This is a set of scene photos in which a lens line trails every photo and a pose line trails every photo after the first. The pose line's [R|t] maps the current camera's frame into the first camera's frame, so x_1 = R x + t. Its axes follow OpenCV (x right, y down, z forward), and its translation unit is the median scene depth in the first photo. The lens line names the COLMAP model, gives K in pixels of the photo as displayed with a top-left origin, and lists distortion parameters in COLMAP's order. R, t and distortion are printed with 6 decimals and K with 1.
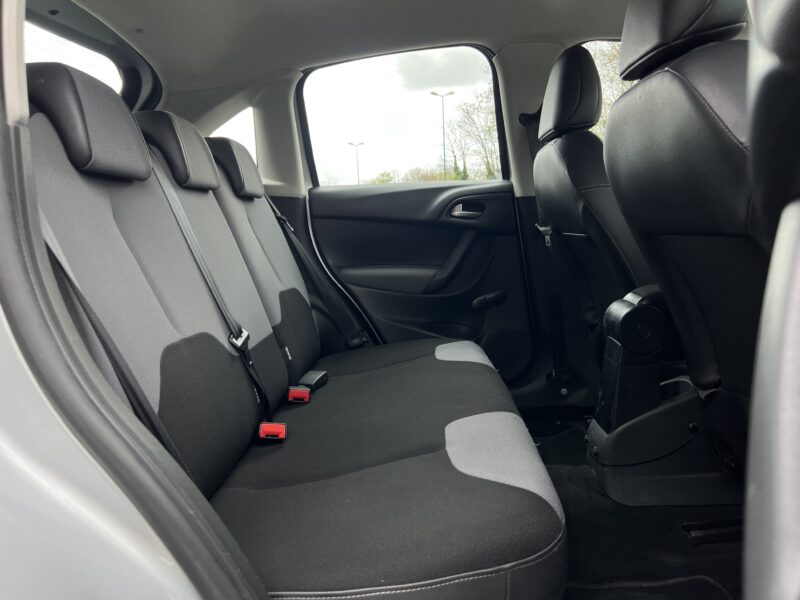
lens RADIAL K [[590.9, 0, 404.2], [0, 590.9, 294.2], [0, 0, 1]] dist [0.003723, -0.001659]
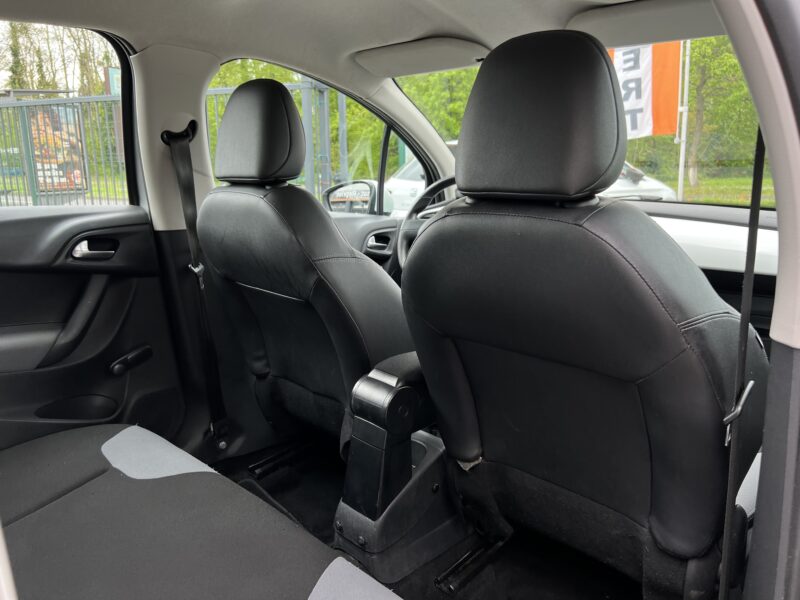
lens RADIAL K [[590.9, 0, 404.2], [0, 590.9, 294.2], [0, 0, 1]] dist [0.003723, -0.001659]
pose [[0.673615, -0.092765, 0.733237, -0.187197], [0.040338, 0.995228, 0.088852, -0.136346], [-0.737981, -0.030275, 0.674142, 0.198914]]
